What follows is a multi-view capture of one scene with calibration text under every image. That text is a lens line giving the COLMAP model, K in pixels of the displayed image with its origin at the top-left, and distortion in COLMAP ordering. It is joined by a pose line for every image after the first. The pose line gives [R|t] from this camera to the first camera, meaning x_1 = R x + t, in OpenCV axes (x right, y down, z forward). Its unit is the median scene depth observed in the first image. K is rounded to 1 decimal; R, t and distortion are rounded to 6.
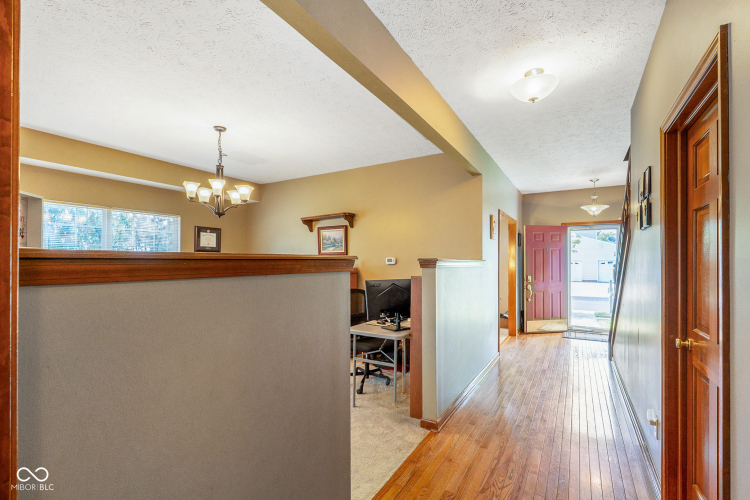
lens RADIAL K [[339.6, 0, 371.3], [0, 339.6, 259.6], [0, 0, 1]] dist [0.000800, -0.000452]
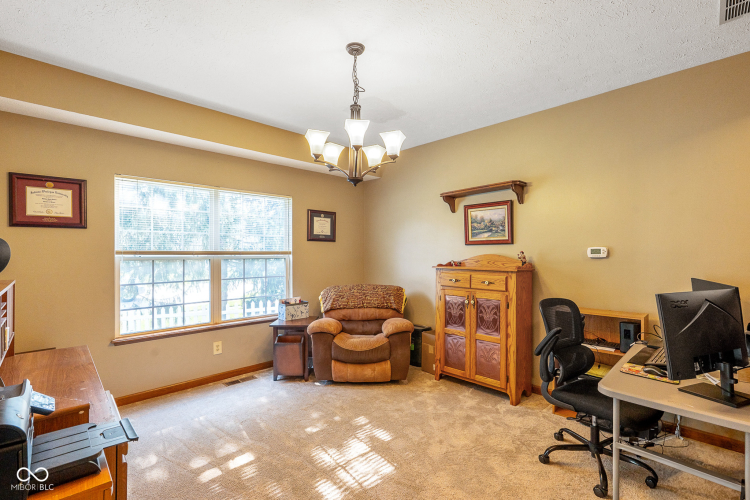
lens RADIAL K [[336.6, 0, 359.8], [0, 336.6, 243.0], [0, 0, 1]] dist [0.000737, -0.000026]
pose [[0.960718, -0.008157, -0.277408, -0.179030], [0.001606, 0.999715, -0.023832, 0.000577], [0.277523, 0.022450, 0.960457, 0.267281]]
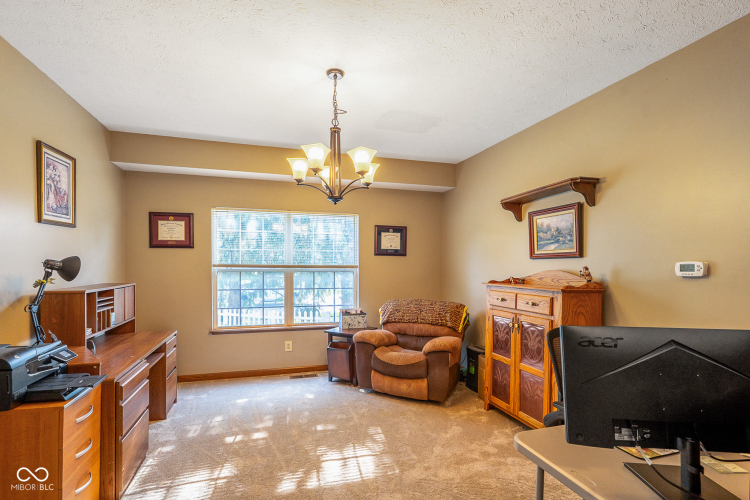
lens RADIAL K [[339.6, 0, 371.3], [0, 339.6, 259.6], [0, 0, 1]] dist [0.000800, -0.000452]
pose [[0.733792, -0.007688, -0.679331, 0.049703], [-0.003094, 0.999888, -0.014658, -0.000630], [0.679367, 0.012857, 0.733686, 0.375385]]
